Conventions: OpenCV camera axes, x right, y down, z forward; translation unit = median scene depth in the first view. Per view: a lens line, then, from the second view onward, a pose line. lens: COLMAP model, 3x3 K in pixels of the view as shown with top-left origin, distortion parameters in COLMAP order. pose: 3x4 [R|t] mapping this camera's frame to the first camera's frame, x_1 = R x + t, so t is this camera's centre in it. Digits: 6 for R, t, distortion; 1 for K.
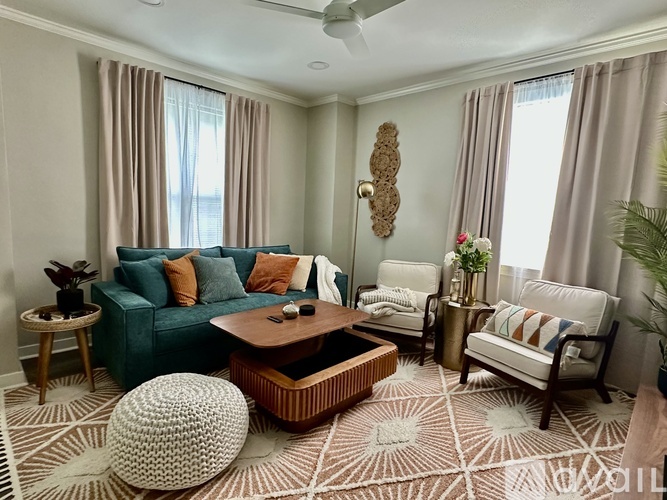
lens RADIAL K [[361.0, 0, 333.5], [0, 361.0, 250.0], [0, 0, 1]] dist [-0.000274, -0.000509]
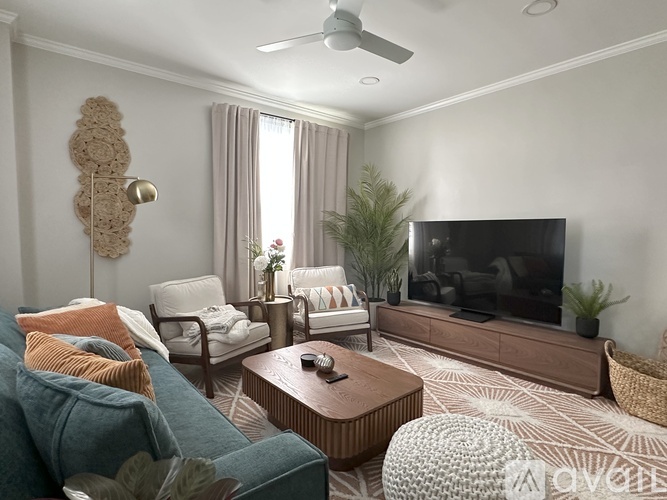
lens RADIAL K [[361.0, 0, 333.5], [0, 361.0, 250.0], [0, 0, 1]] dist [-0.000274, -0.000509]
pose [[0.098307, -0.102358, 0.989878, -0.782885], [0.113870, 0.989320, 0.090992, -0.097529], [-0.988620, 0.103772, 0.108912, 0.729749]]
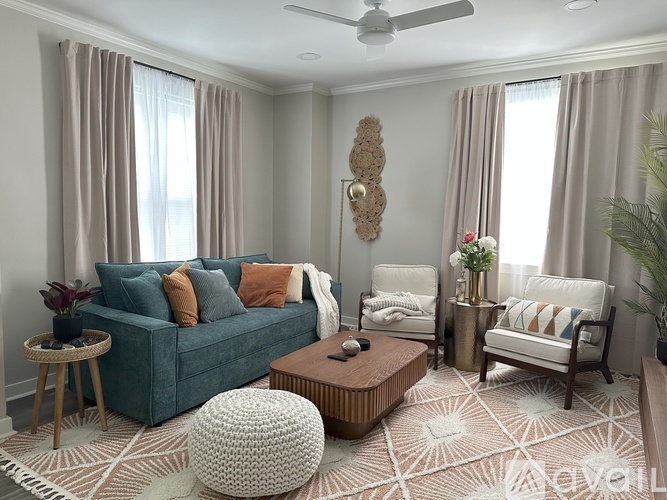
lens RADIAL K [[461.5, 0, 333.3], [0, 461.5, 246.1], [0, 0, 1]] dist [0.080721, -0.107732]
pose [[0.975445, -0.040982, 0.216396, -0.305125], [0.047538, 0.998552, -0.025179, 0.006072], [-0.215051, 0.034848, 0.975981, -0.187987]]
